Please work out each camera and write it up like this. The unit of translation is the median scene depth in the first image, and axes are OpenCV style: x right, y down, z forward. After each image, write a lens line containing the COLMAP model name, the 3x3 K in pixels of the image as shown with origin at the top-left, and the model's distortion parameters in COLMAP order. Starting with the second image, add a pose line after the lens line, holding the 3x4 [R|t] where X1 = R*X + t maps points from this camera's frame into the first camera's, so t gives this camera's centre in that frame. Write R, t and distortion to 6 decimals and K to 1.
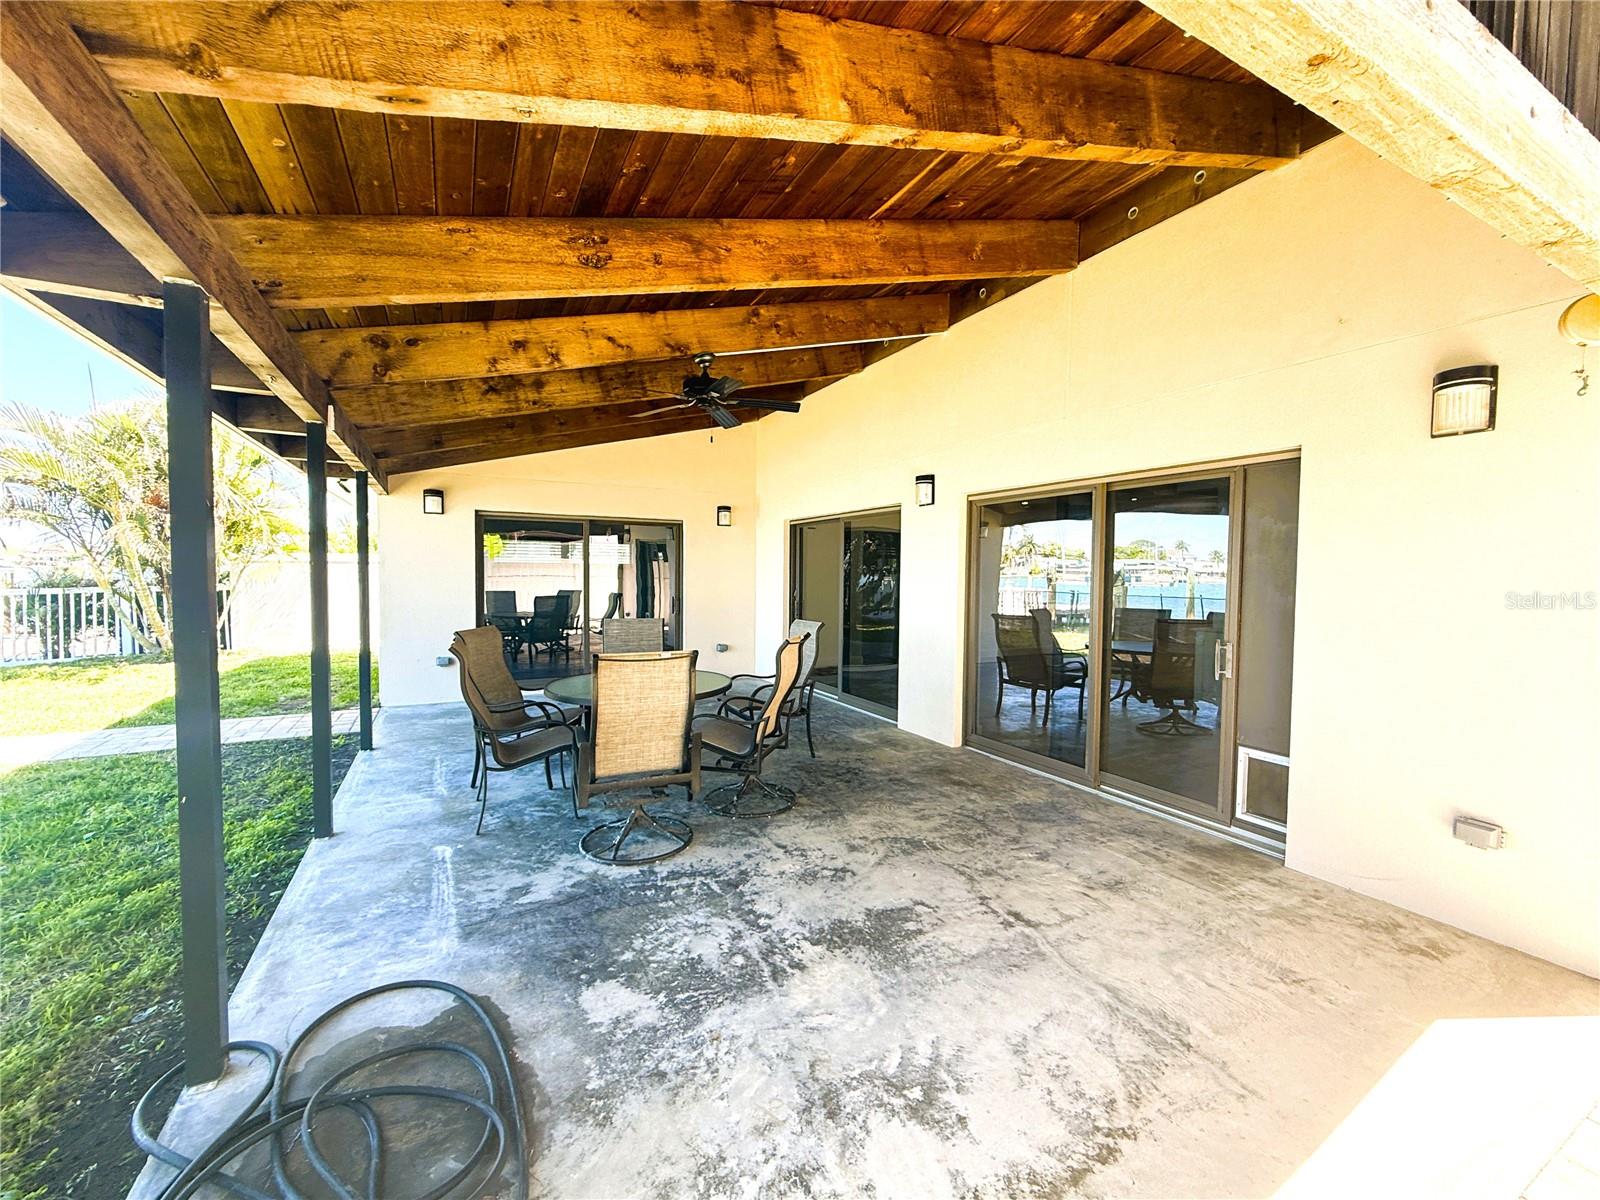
lens RADIAL K [[650.5, 0, 837.3], [0, 650.5, 599.7], [0, 0, 1]] dist [0.000107, 0.000025]
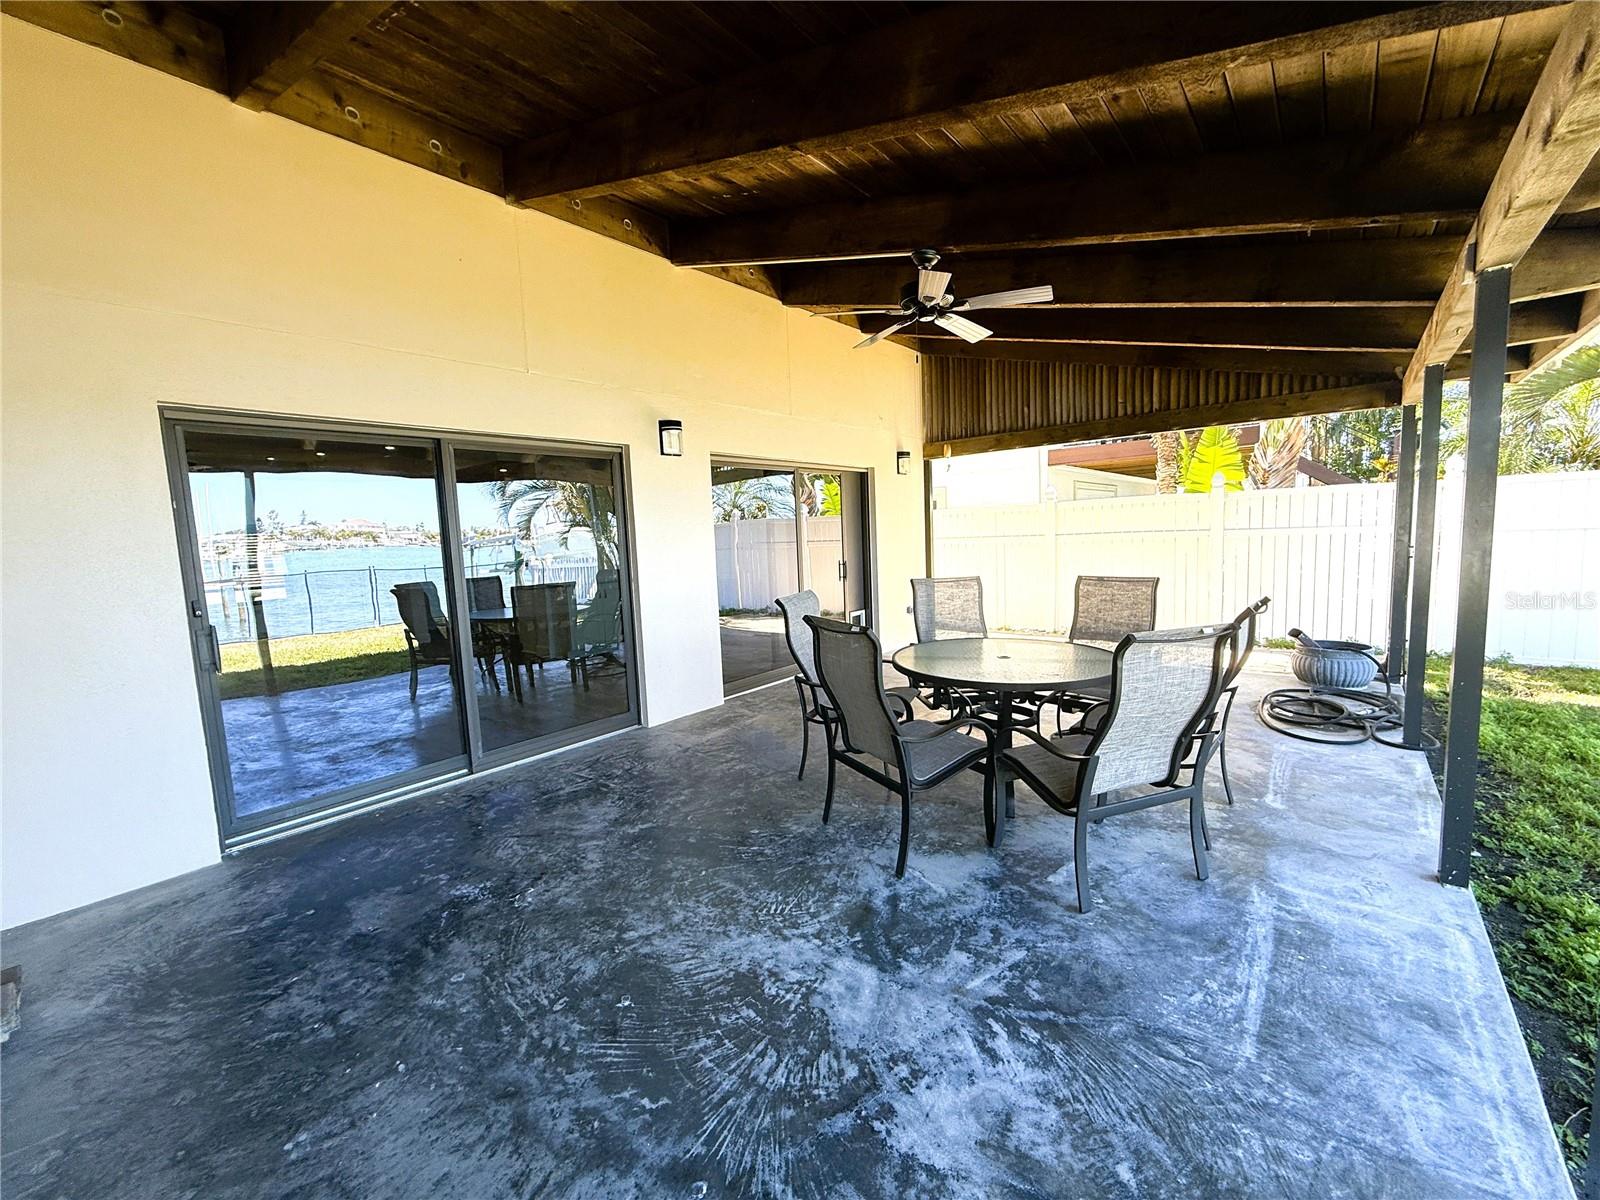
lens RADIAL K [[637.1, 0, 772.9], [0, 637.1, 602.6], [0, 0, 1]] dist [0.001010, 0.000072]
pose [[-0.312000, -0.096161, 0.945203, -0.944581], [0.079952, 0.988678, 0.126975, -0.059625], [-0.946712, 0.115188, -0.300779, 1.490944]]
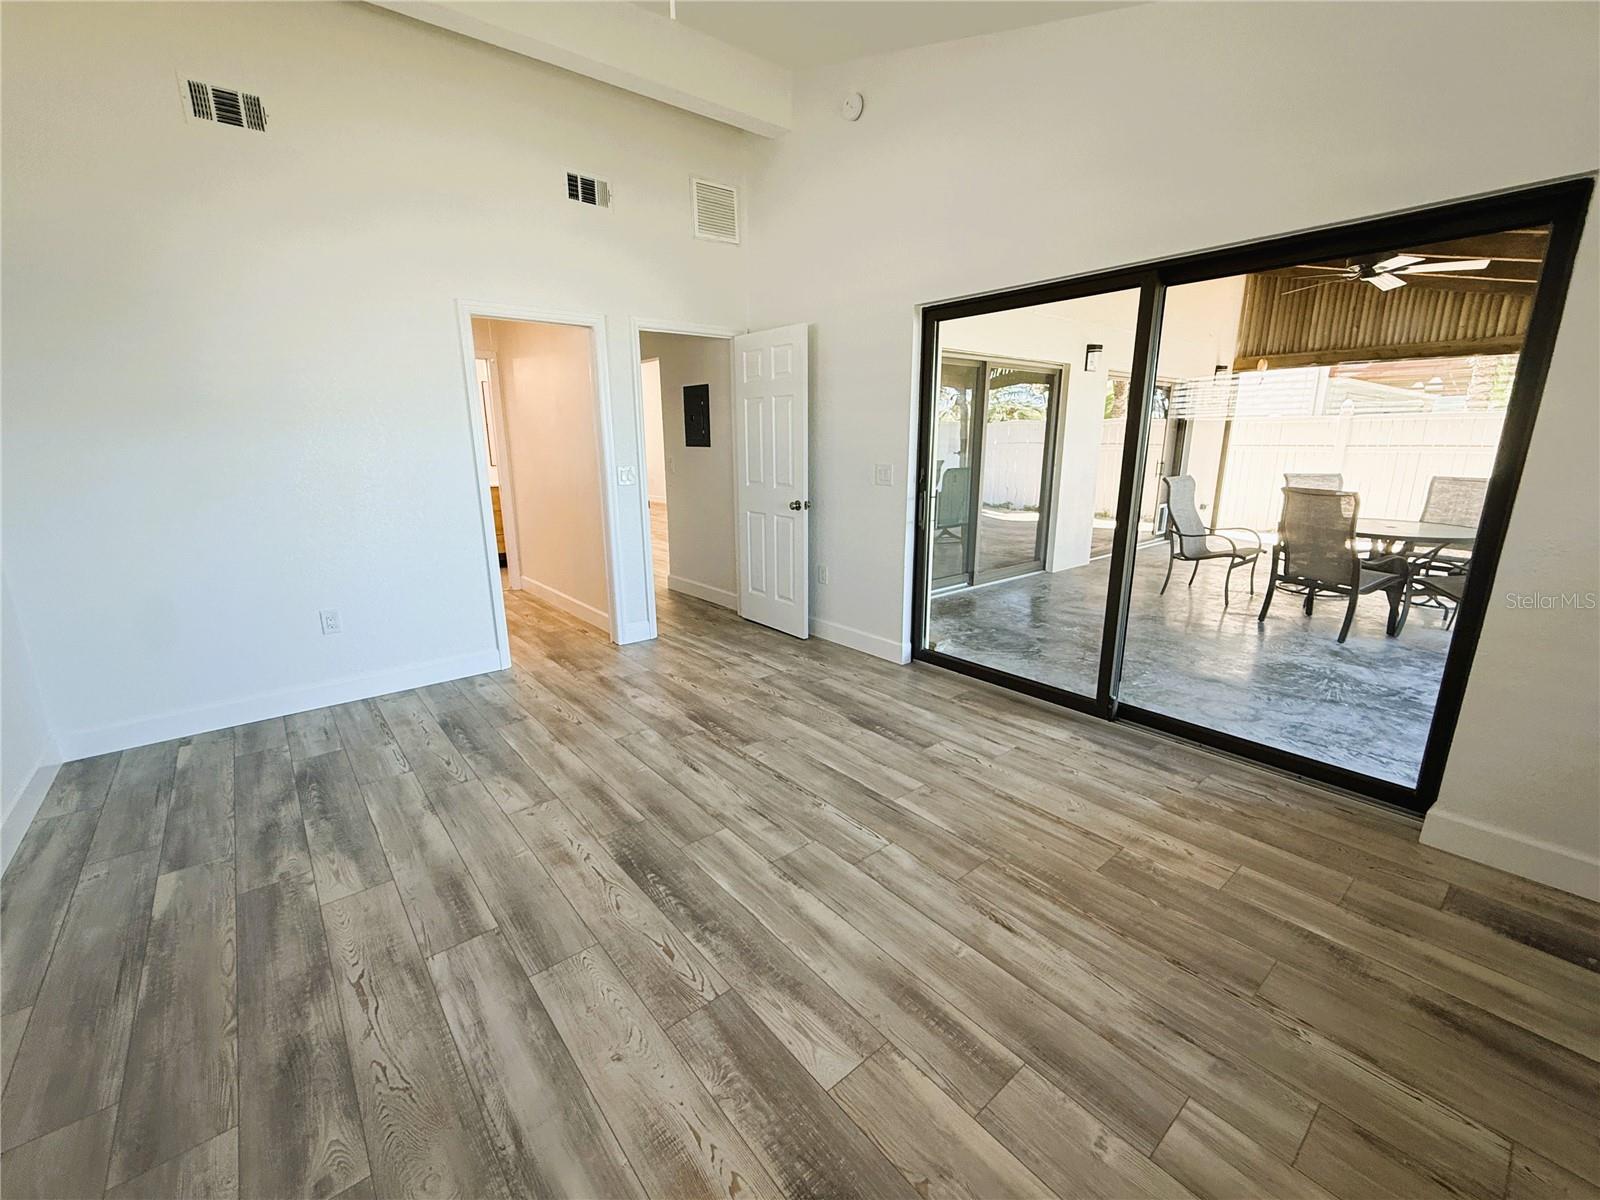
lens RADIAL K [[637.4, 0, 797.9], [0, 637.4, 601.5], [0, 0, 1]] dist [0.000417, 0.000042]
pose [[-0.139715, -0.253807, 0.957111, -1.552772], [0.046078, 0.963878, 0.262327, -0.118000], [-0.989119, 0.080753, -0.122974, 2.781944]]
